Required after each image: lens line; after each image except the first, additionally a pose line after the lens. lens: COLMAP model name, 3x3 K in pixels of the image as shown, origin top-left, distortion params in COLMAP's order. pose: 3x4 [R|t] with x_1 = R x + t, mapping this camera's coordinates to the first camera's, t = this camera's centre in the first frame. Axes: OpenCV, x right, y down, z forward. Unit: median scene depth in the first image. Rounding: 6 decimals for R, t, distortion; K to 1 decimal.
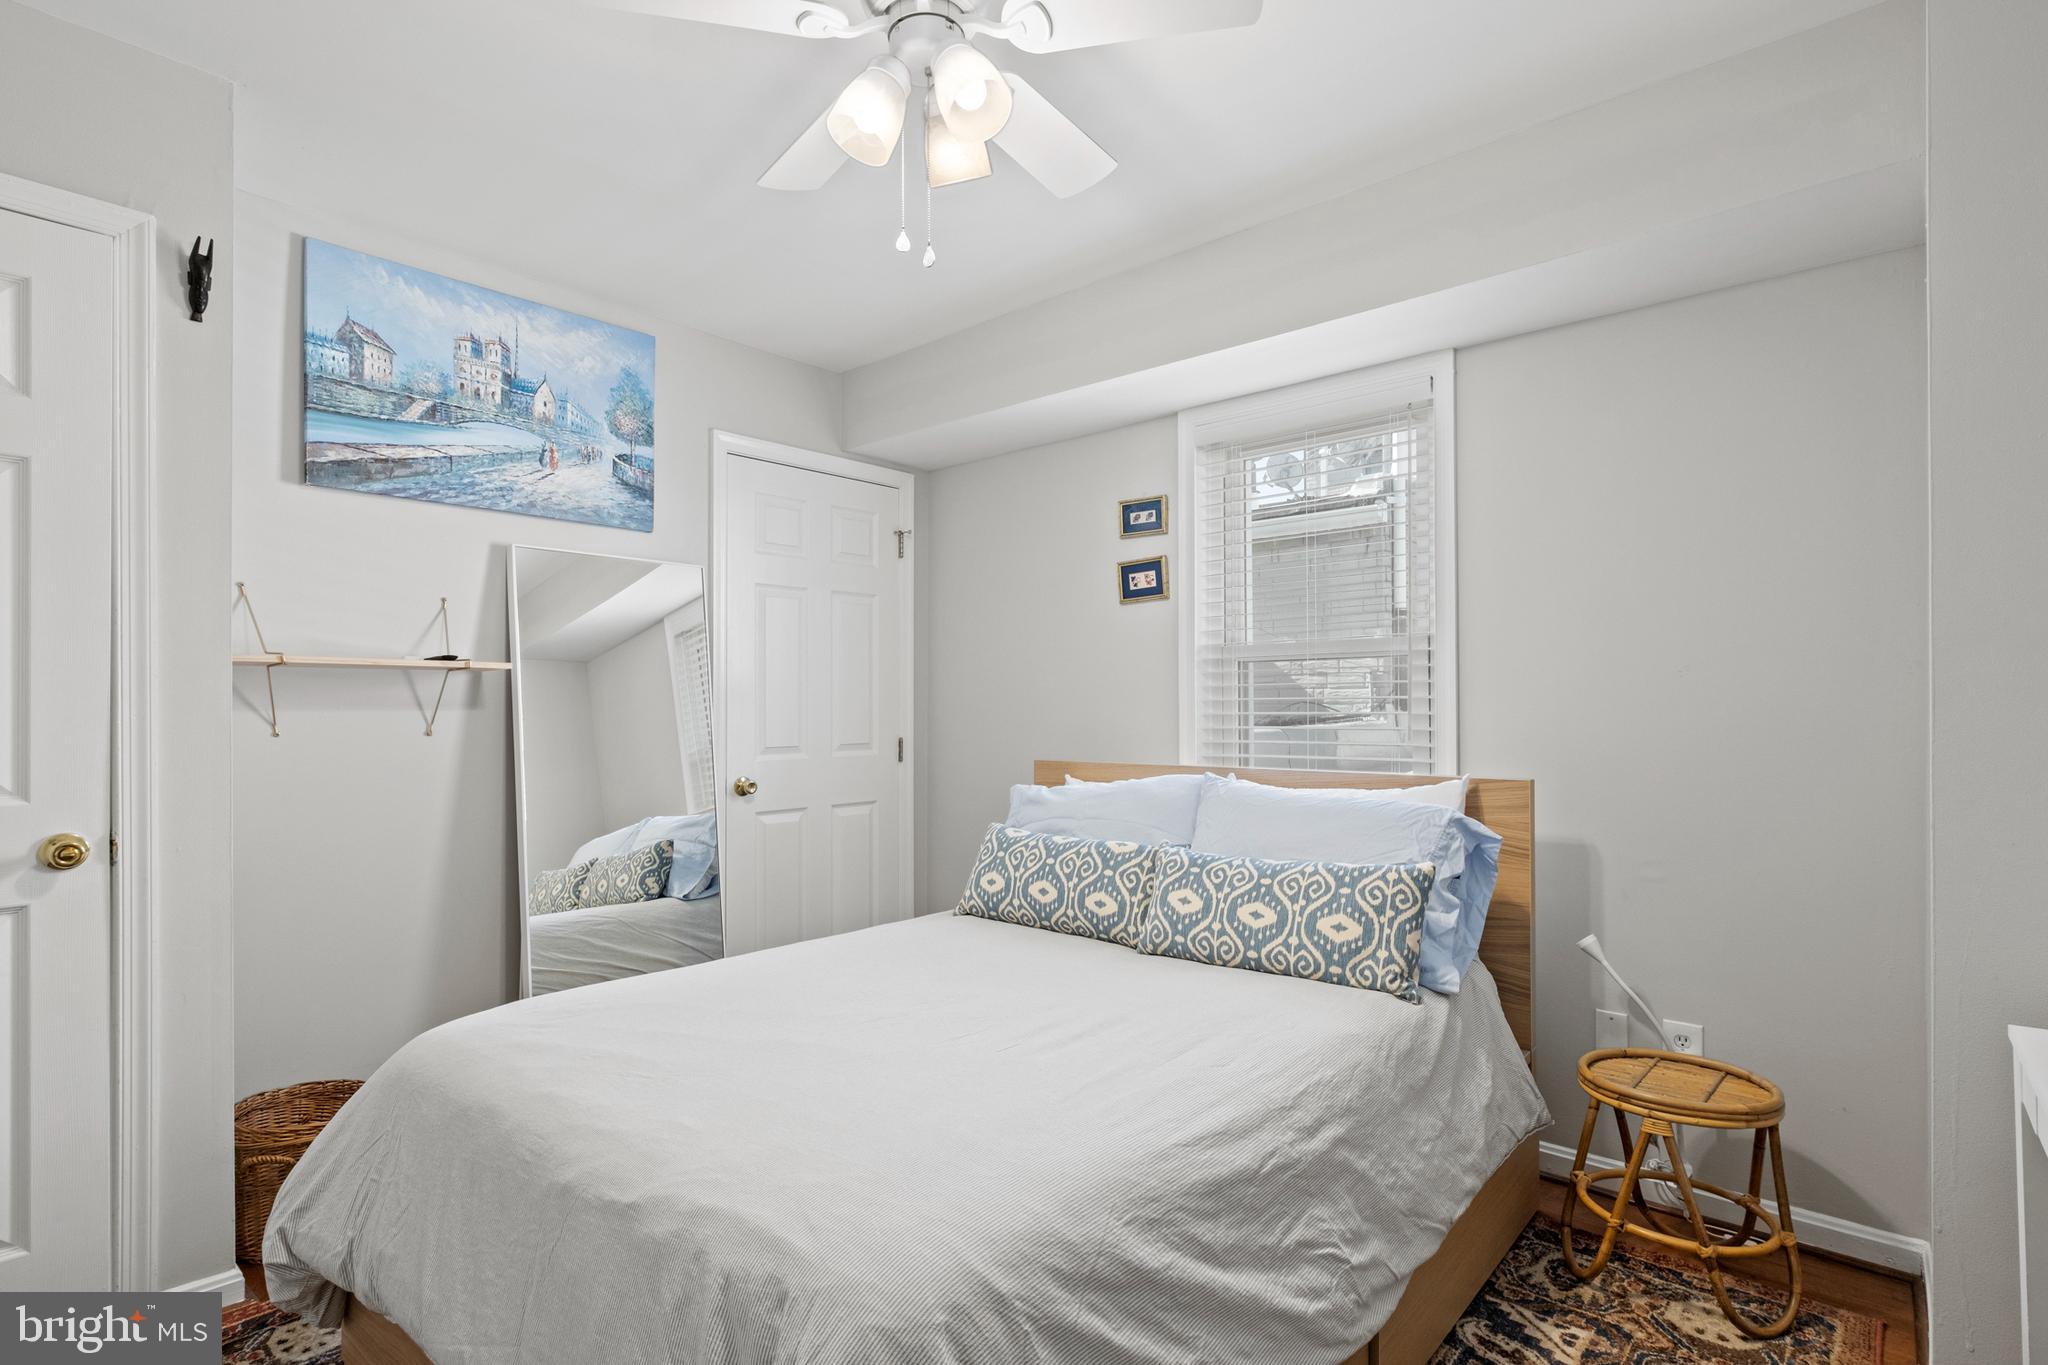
lens RADIAL K [[1001.0, 0, 1024.0], [0, 1001.0, 682.5], [0, 0, 1]] dist [0.001734, -0.000228]
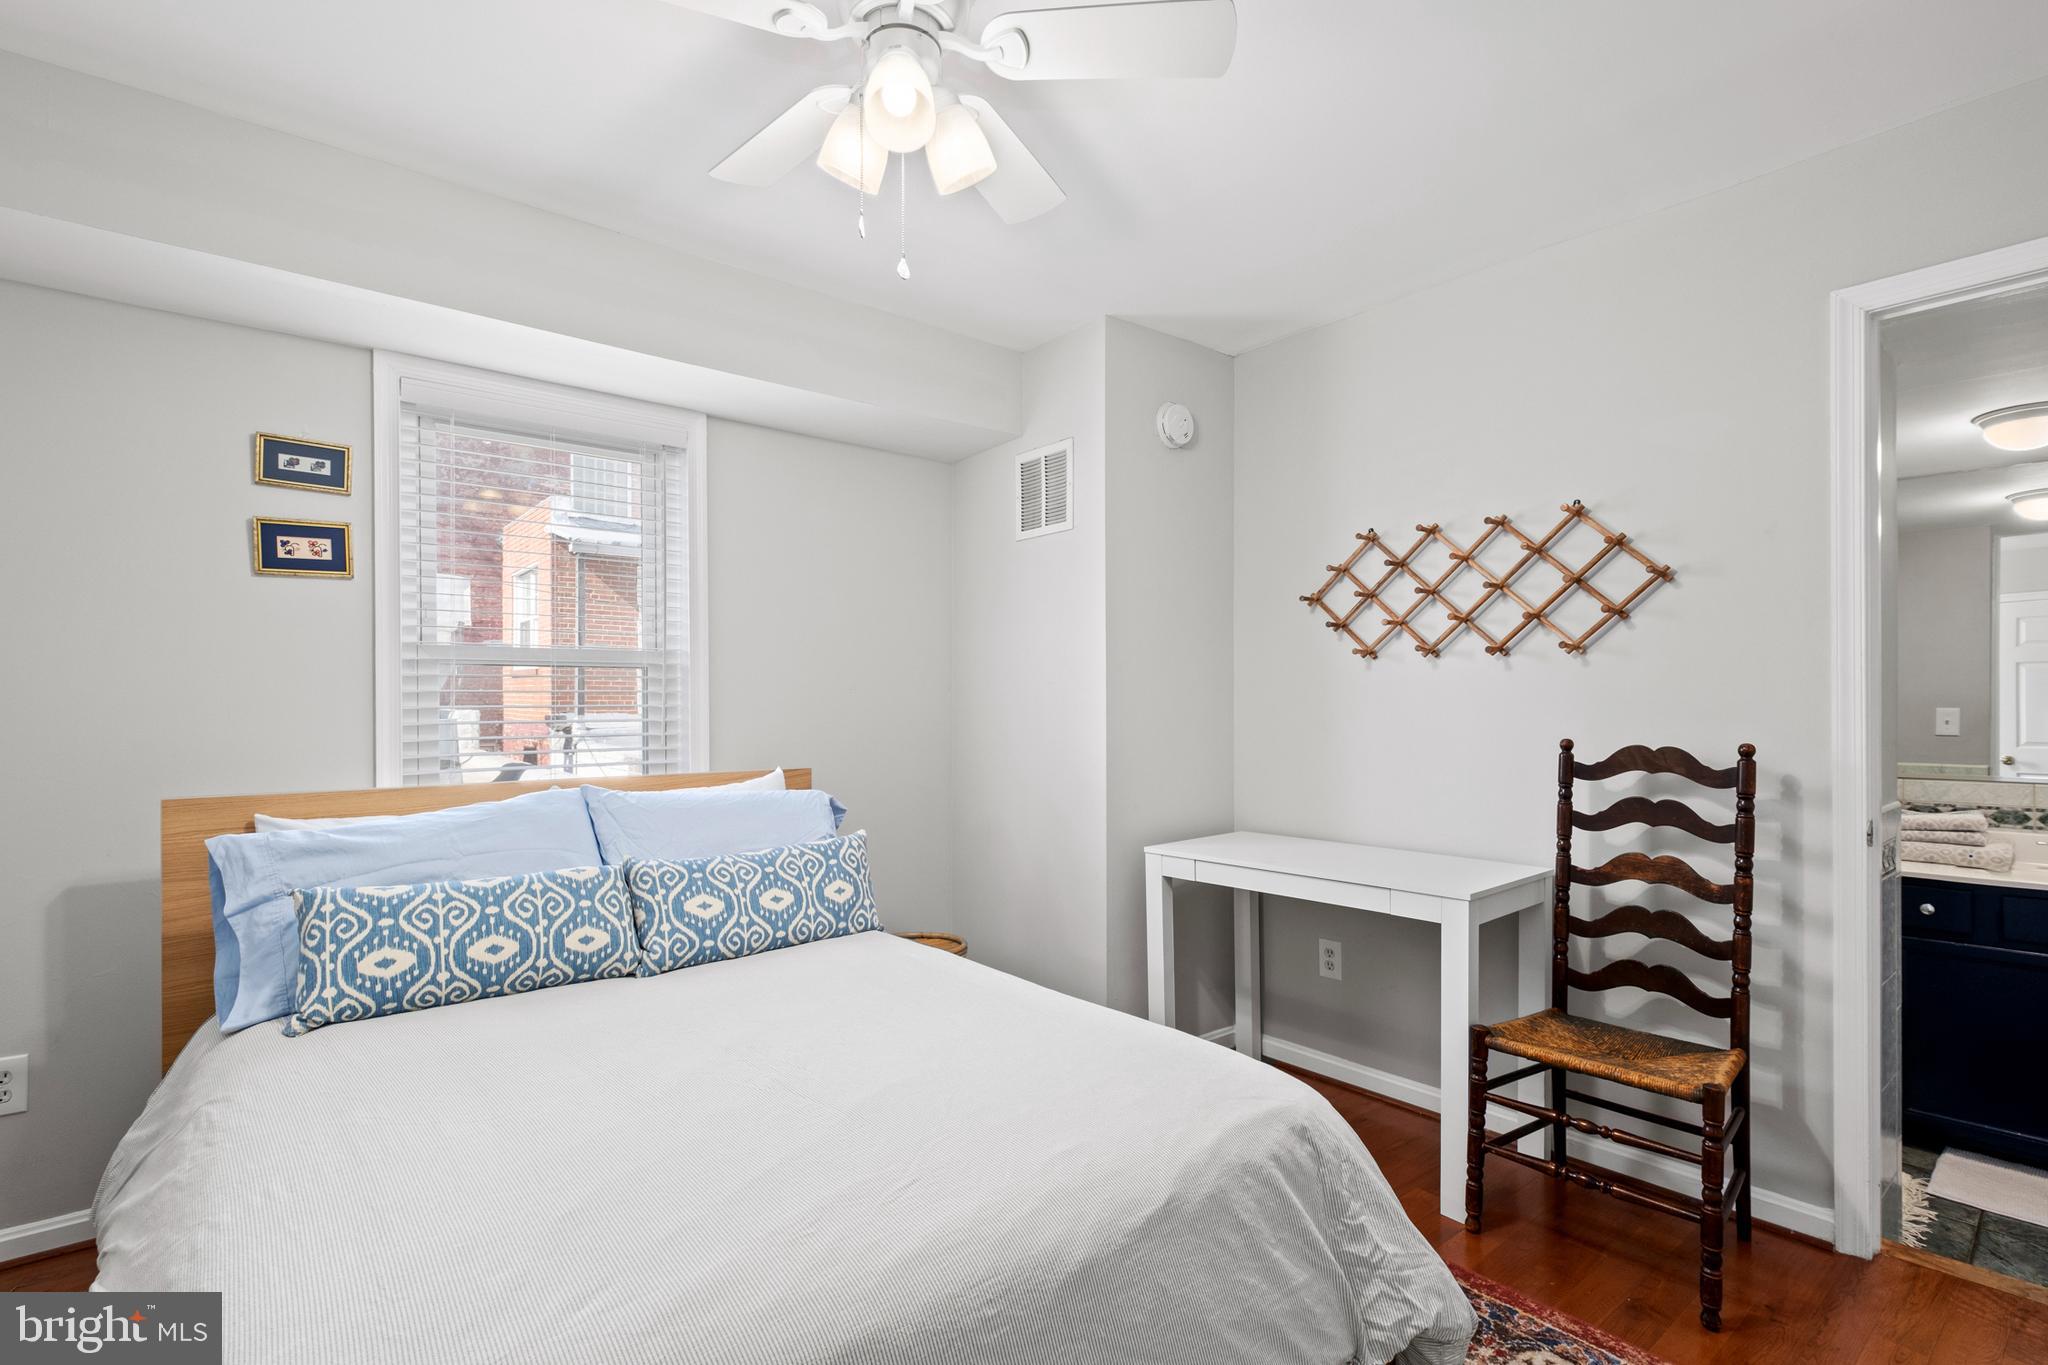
lens RADIAL K [[932.2, 0, 1022.5], [0, 932.2, 706.6], [0, 0, 1]] dist [-0.000332, -0.000376]
pose [[0.168235, 0.013386, 0.985656, -0.660339], [-0.013262, 0.999848, -0.011315, 0.022792], [-0.985658, -0.011168, 0.168387, 0.492627]]
